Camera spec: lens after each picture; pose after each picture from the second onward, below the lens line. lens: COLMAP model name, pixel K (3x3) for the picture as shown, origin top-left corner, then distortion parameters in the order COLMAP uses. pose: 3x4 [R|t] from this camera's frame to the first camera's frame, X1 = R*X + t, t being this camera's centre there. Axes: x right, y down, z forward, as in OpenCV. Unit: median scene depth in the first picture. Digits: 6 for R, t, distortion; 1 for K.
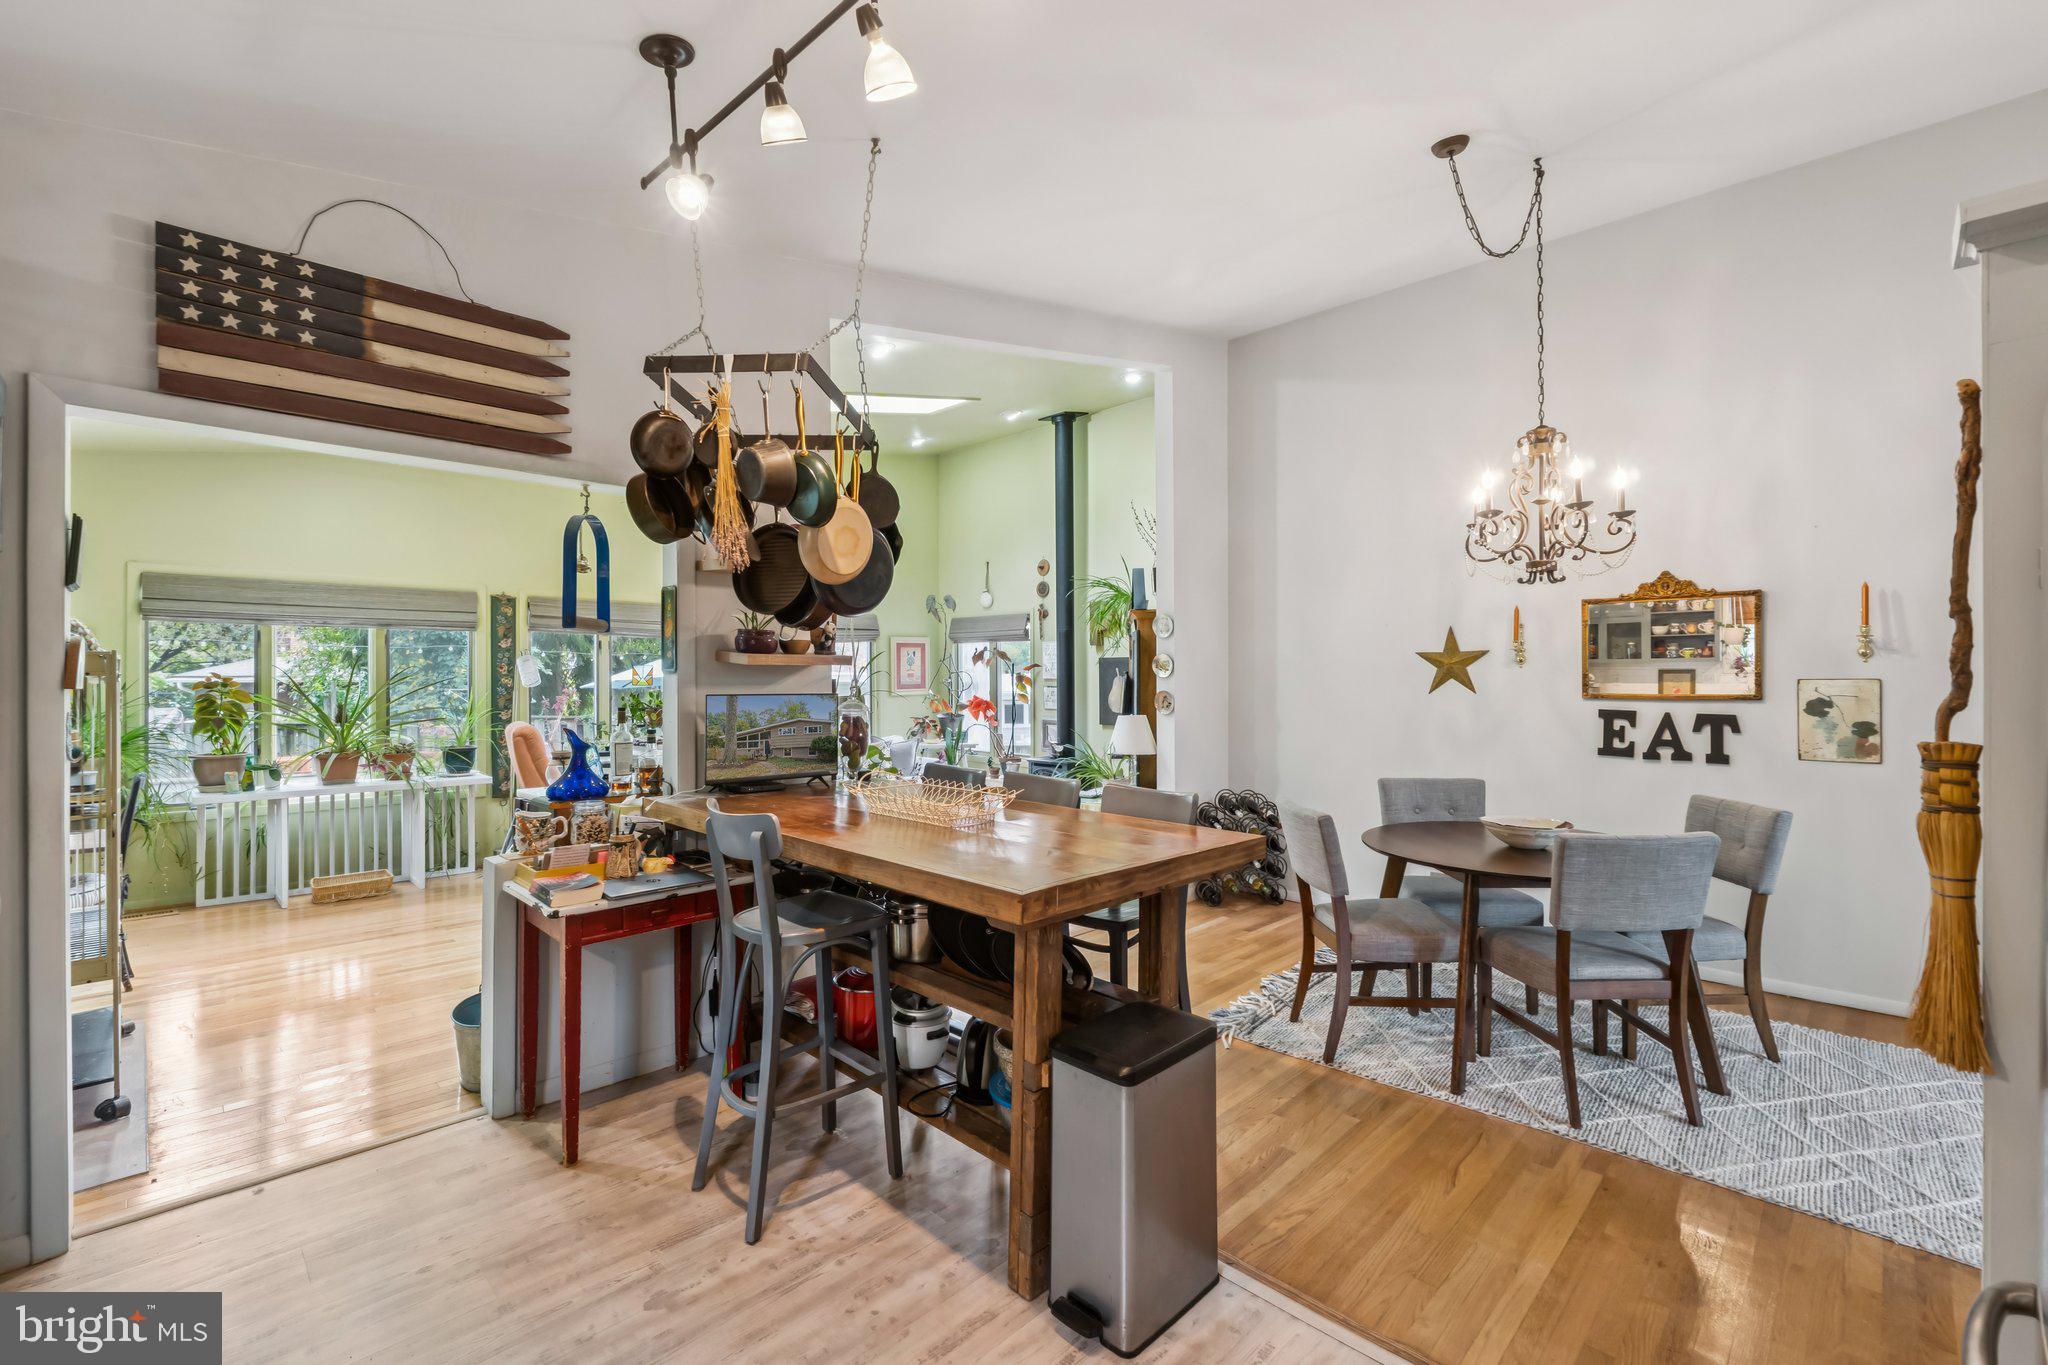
lens RADIAL K [[879.8, 0, 1030.5], [0, 879.8, 676.3], [0, 0, 1]] dist [-0.005766, 0.001552]
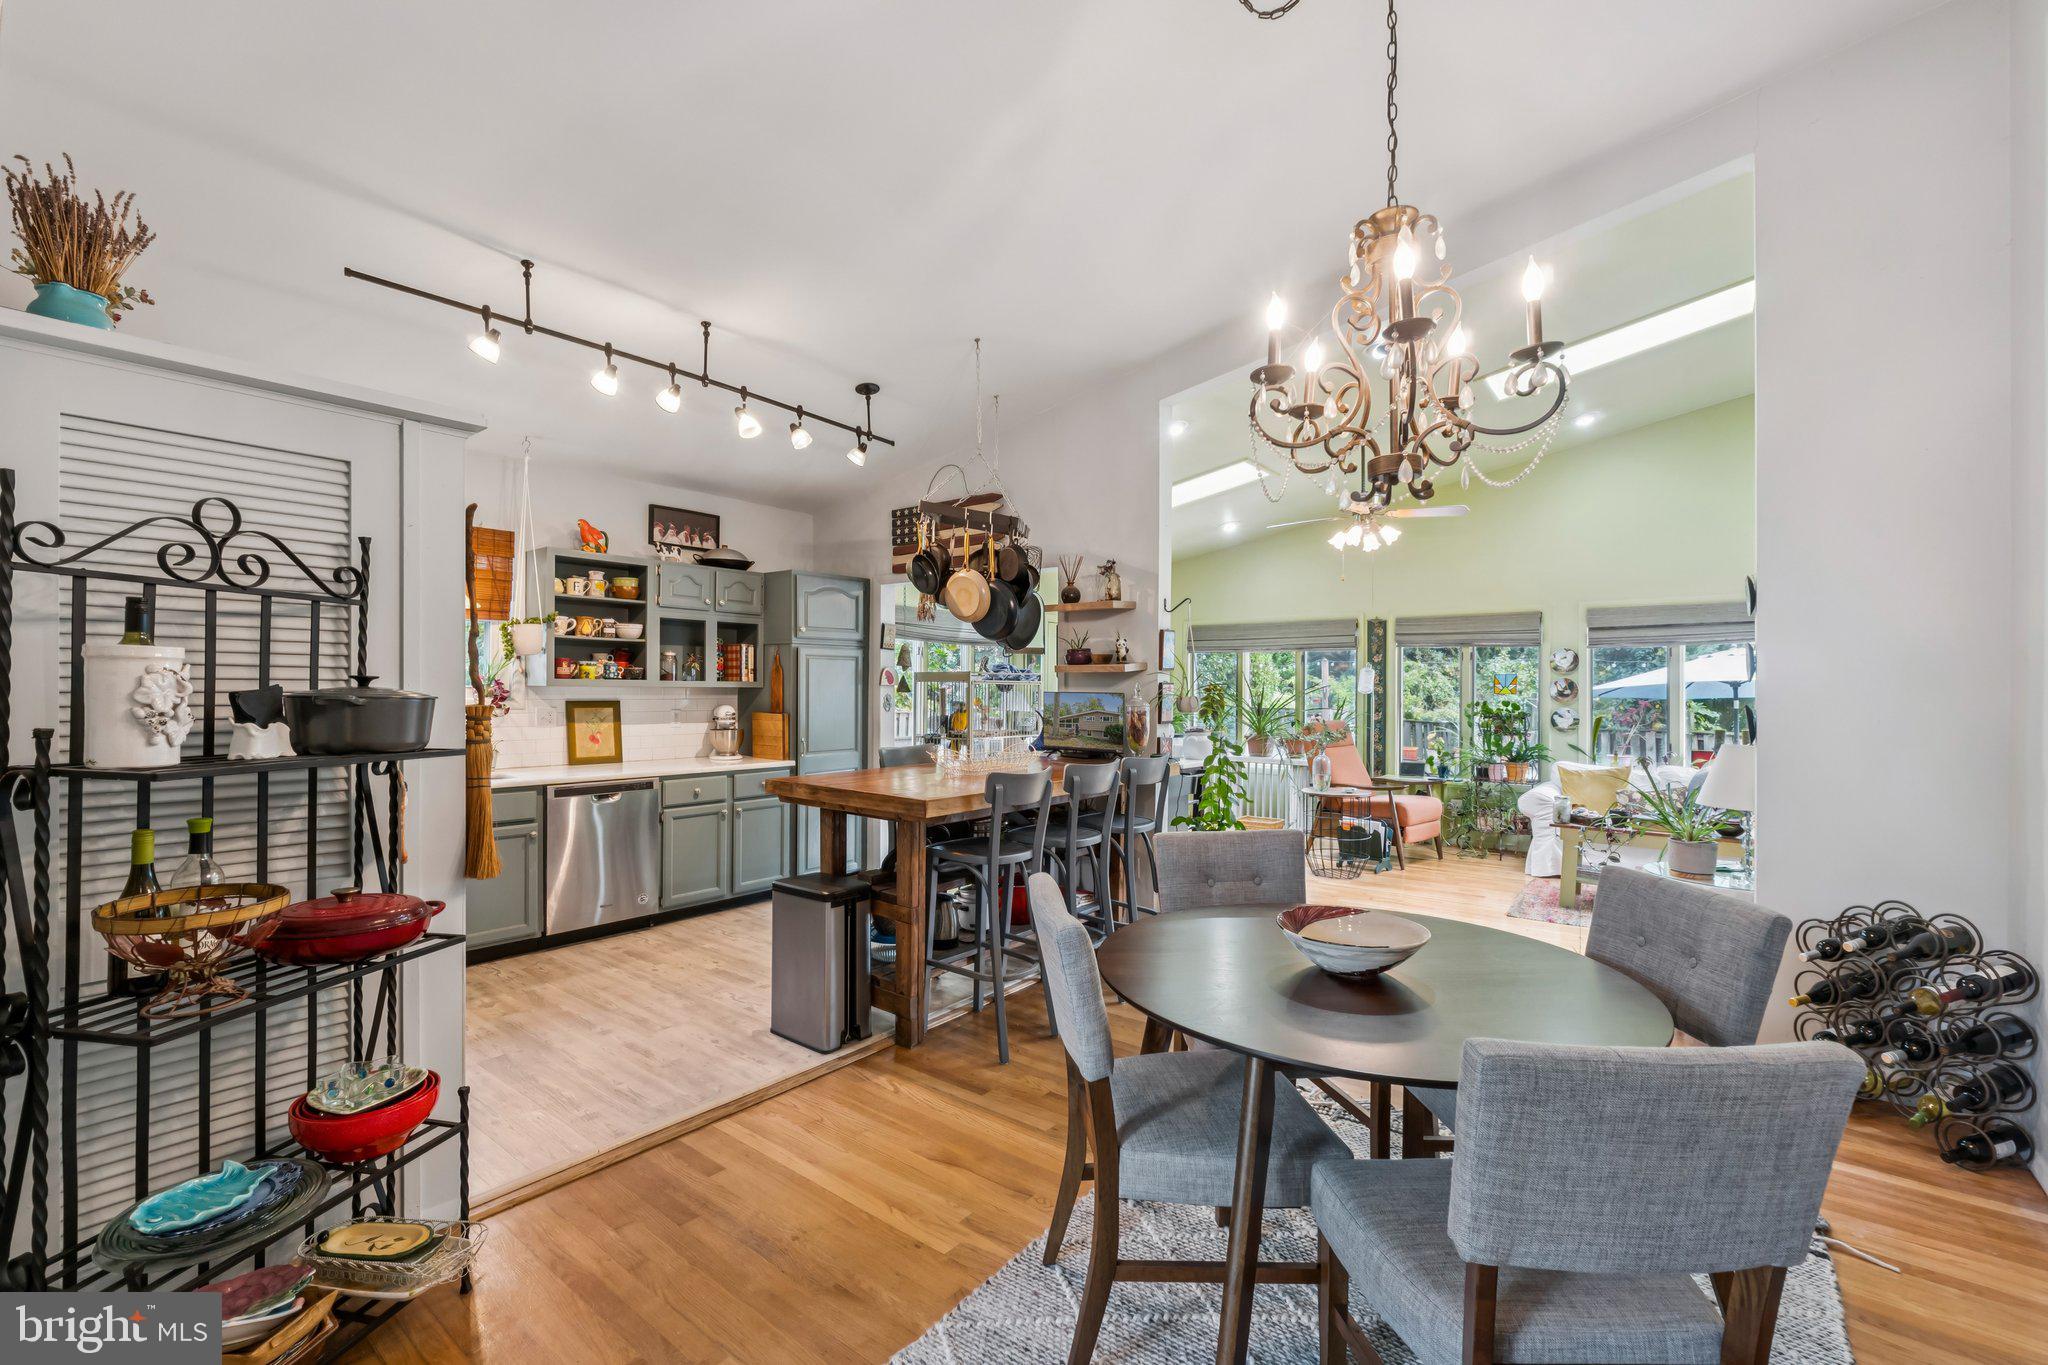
lens RADIAL K [[879.8, 0, 1018.2], [0, 879.8, 699.1], [0, 0, 1]] dist [-0.005766, 0.001552]
pose [[0.093506, 0.018755, -0.995442, 0.908830], [-0.009550, 0.999793, 0.017940, 0.004550], [0.995573, 0.007829, 0.093666, 0.594571]]
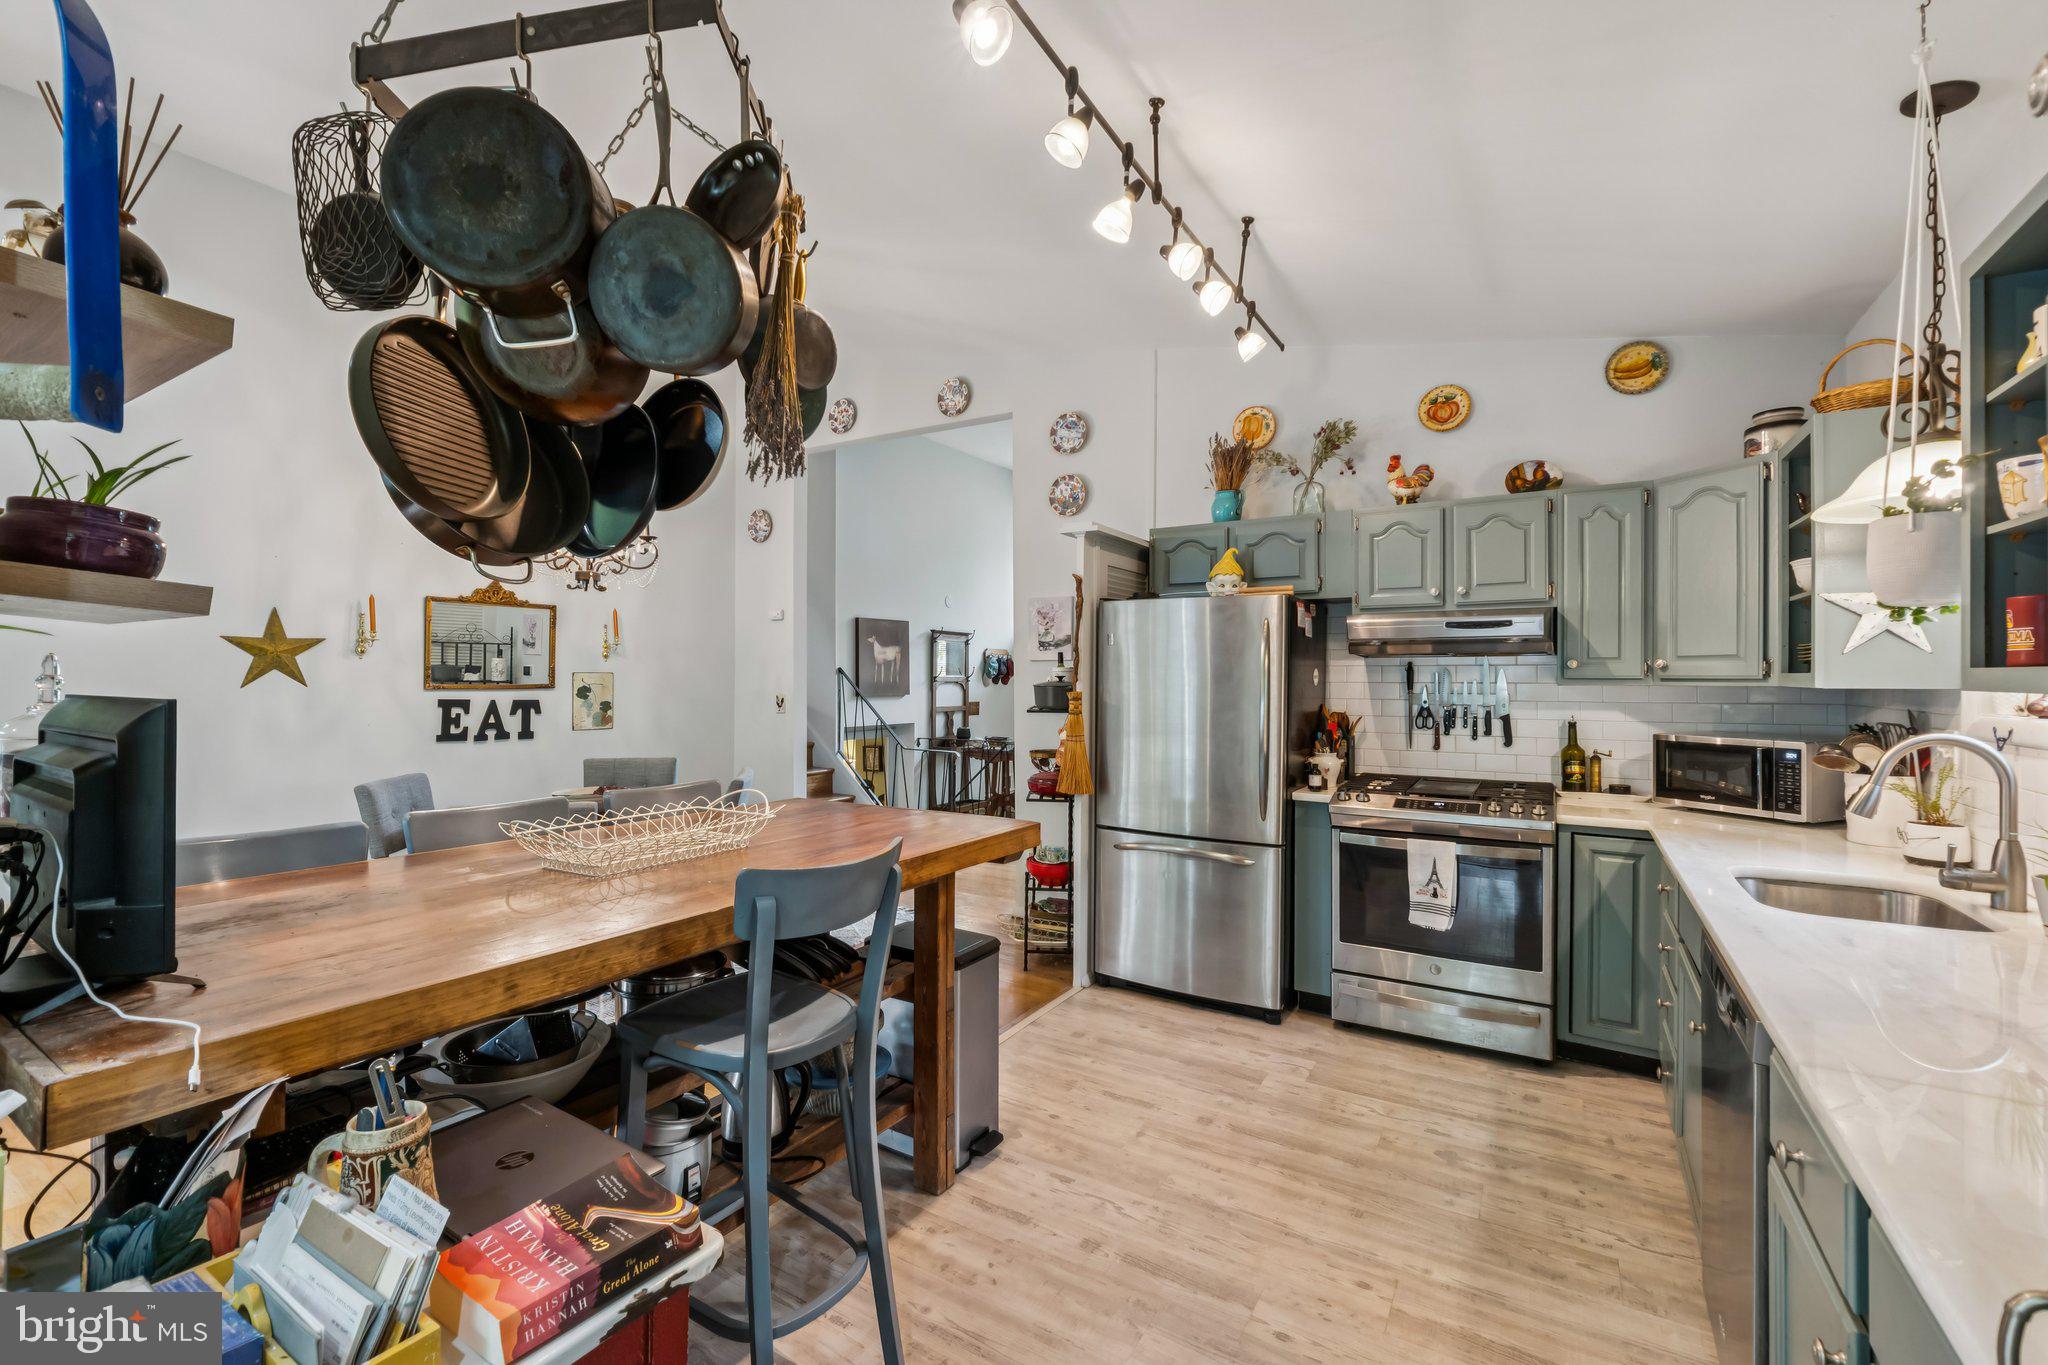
lens RADIAL K [[879.8, 0, 1040.9], [0, 879.8, 673.5], [0, 0, 1]] dist [-0.005766, 0.001552]
pose [[-0.236519, 0.004950, 0.971614, -0.607509], [-0.007001, 0.999952, -0.006799, 0.008384], [-0.971602, -0.008410, -0.236473, 0.562955]]
